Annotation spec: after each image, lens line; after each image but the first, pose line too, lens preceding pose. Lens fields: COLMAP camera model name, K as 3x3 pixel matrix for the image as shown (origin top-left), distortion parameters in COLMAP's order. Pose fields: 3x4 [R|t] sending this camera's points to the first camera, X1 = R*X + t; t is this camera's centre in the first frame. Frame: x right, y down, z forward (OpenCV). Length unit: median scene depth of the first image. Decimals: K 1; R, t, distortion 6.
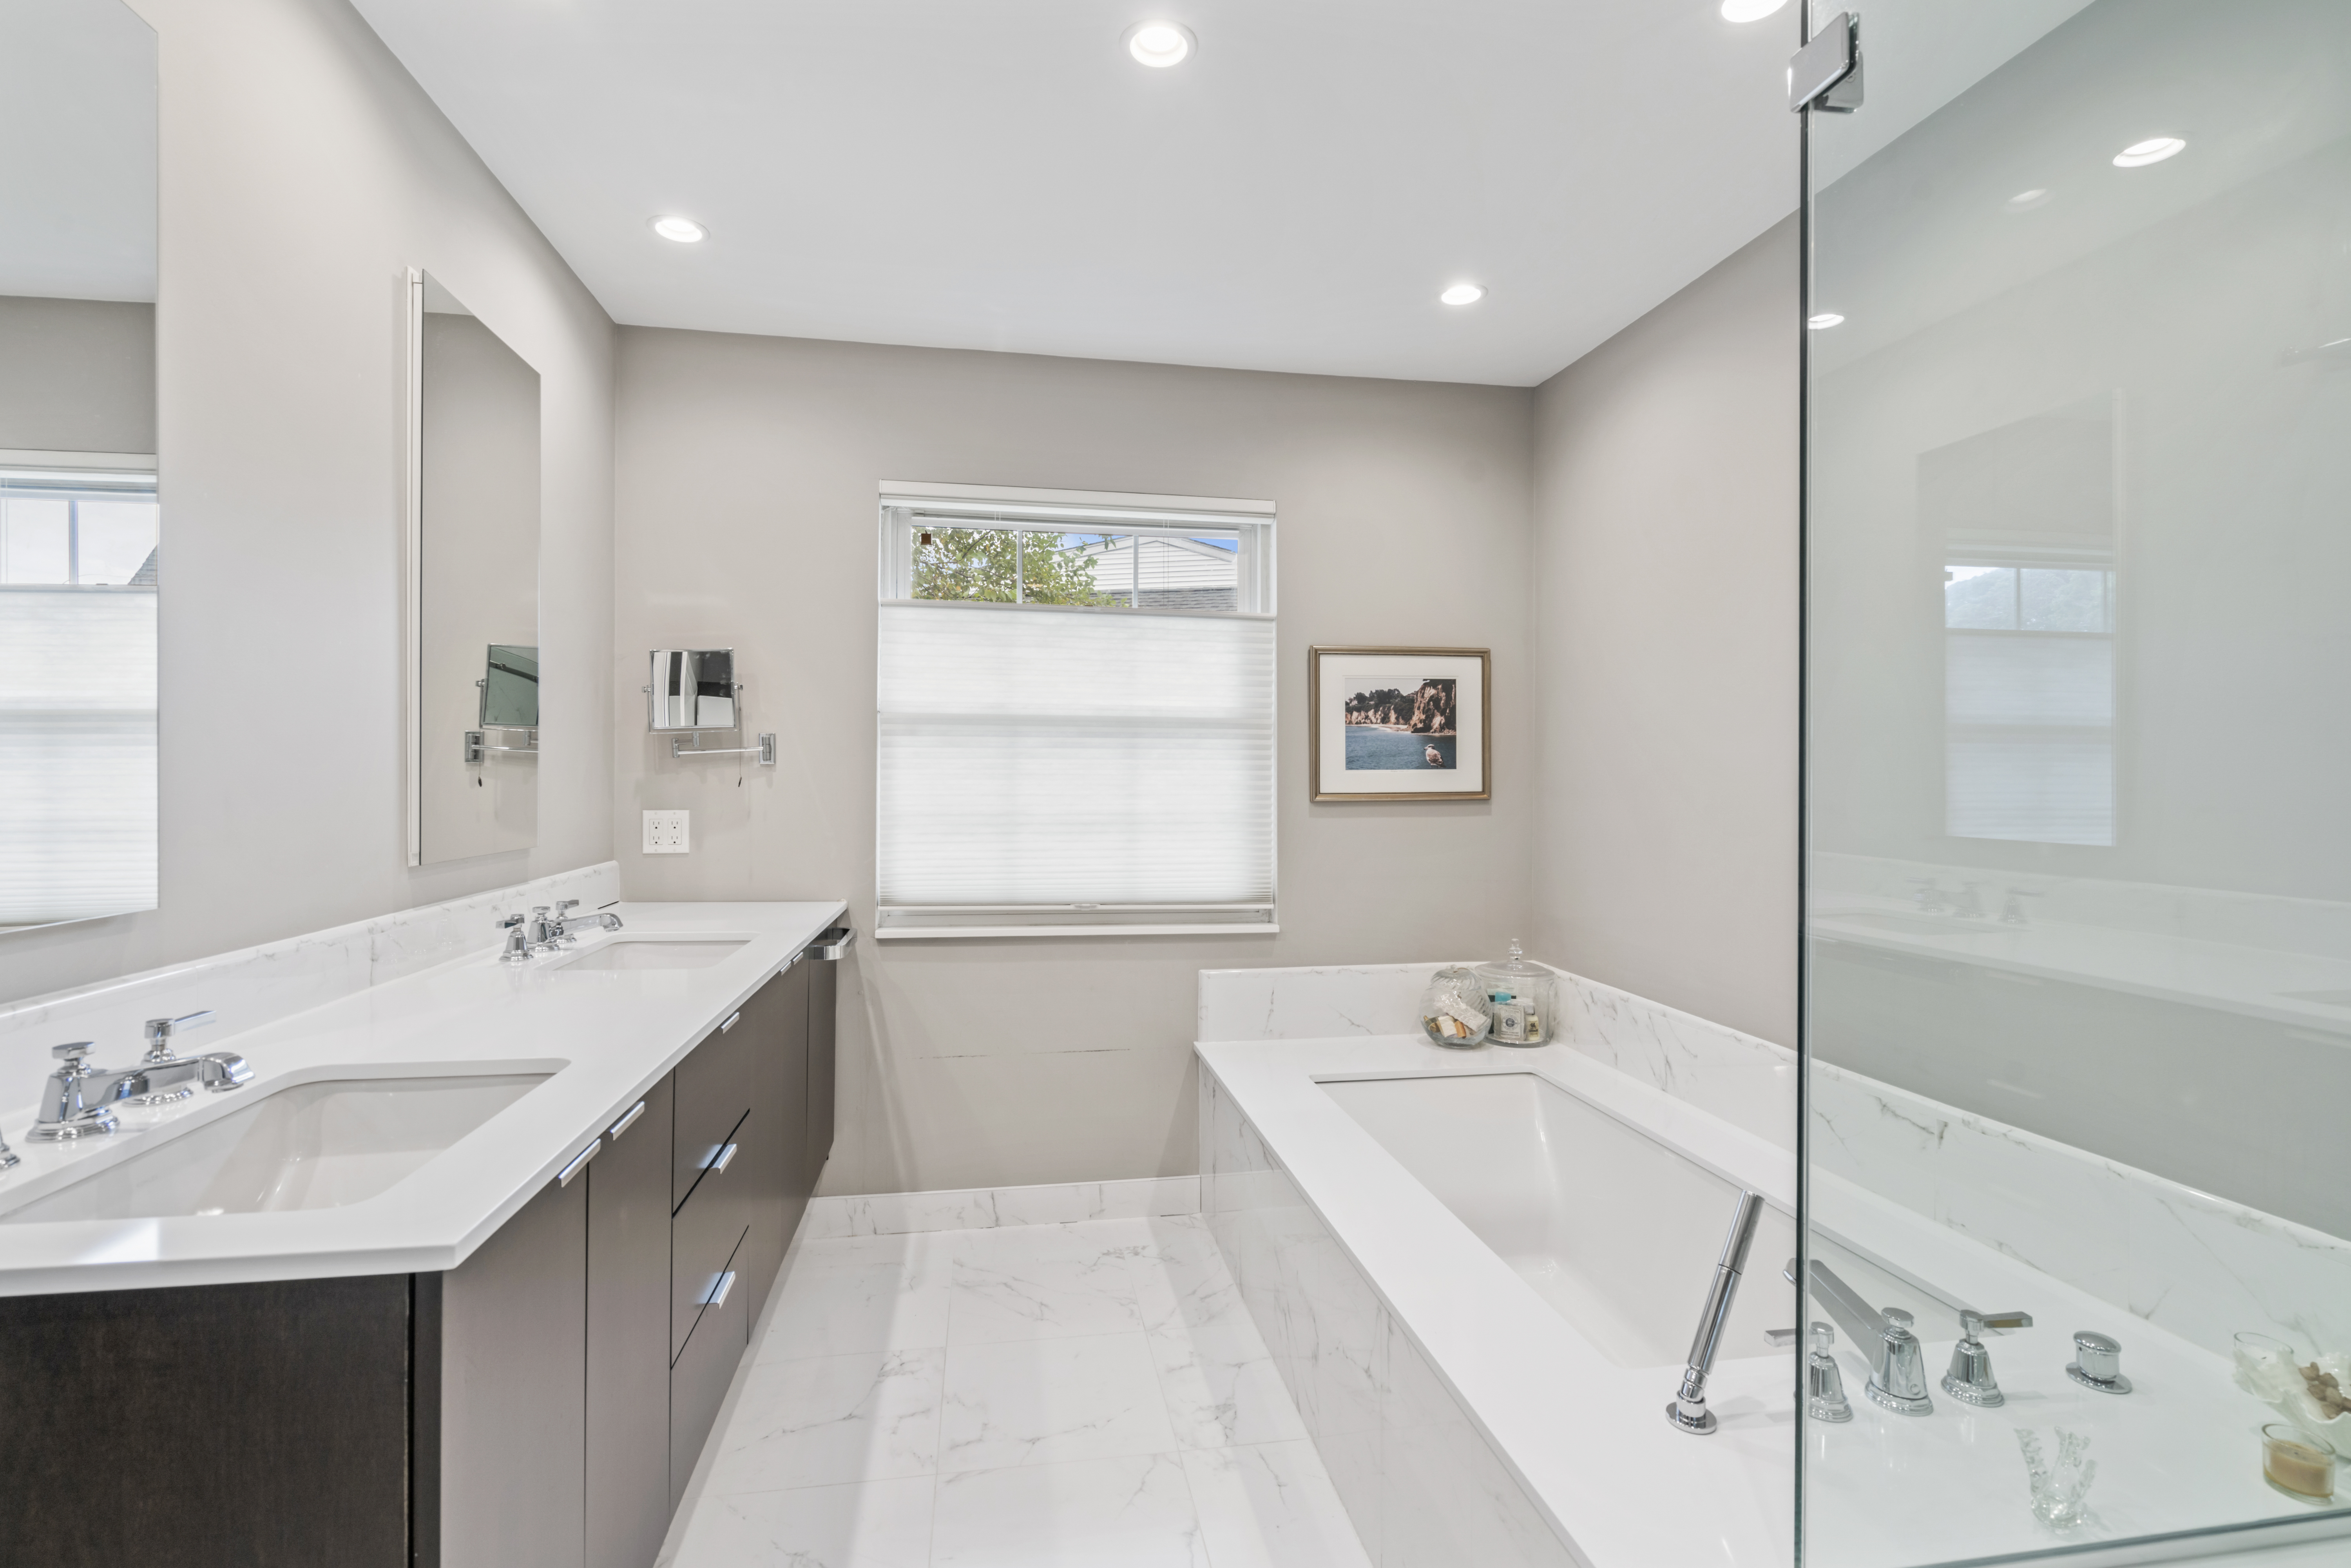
lens RADIAL K [[1075.4, 0, 1175.5], [0, 1075.4, 784.0], [0, 0, 1]] dist [-0.000015, 0.000489]
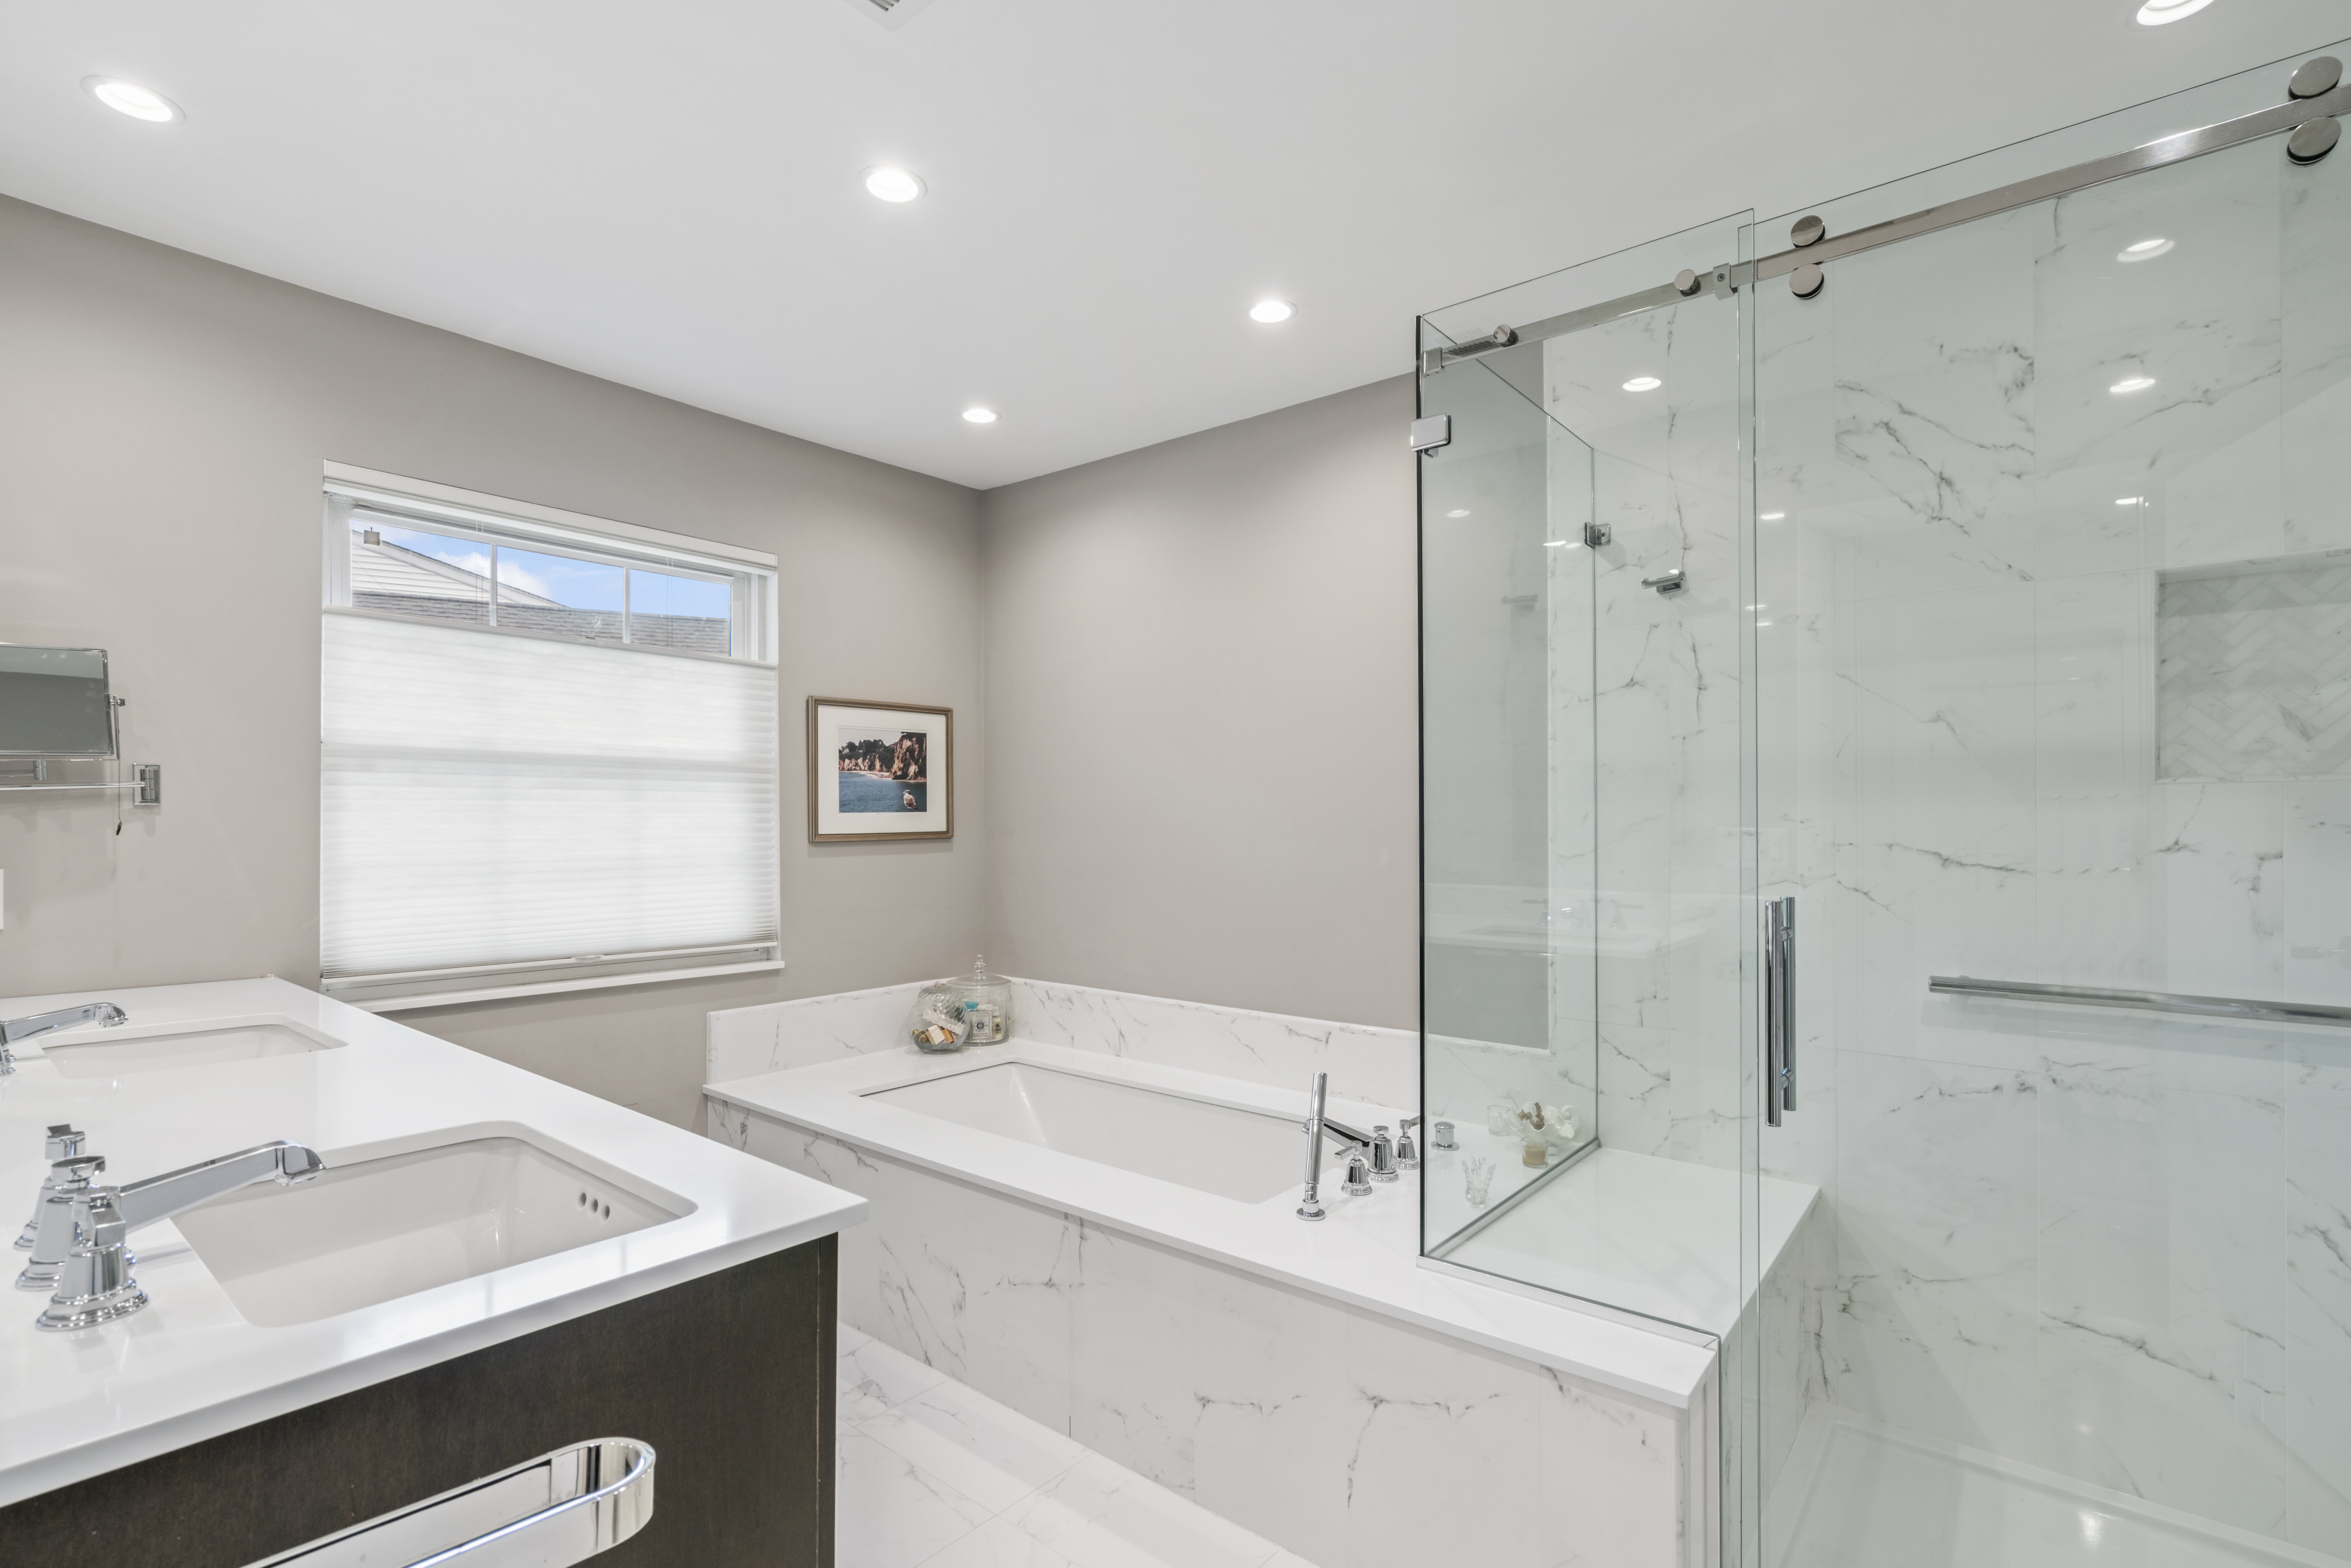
lens RADIAL K [[1073.7, 0, 1175.4], [0, 1073.7, 814.0], [0, 0, 1]] dist [-0.001502, 0.000293]
pose [[0.757017, -0.000966, 0.653394, -0.294271], [0.007908, 0.999939, -0.007684, -0.000675], [-0.653347, 0.010984, 0.756979, -0.039338]]
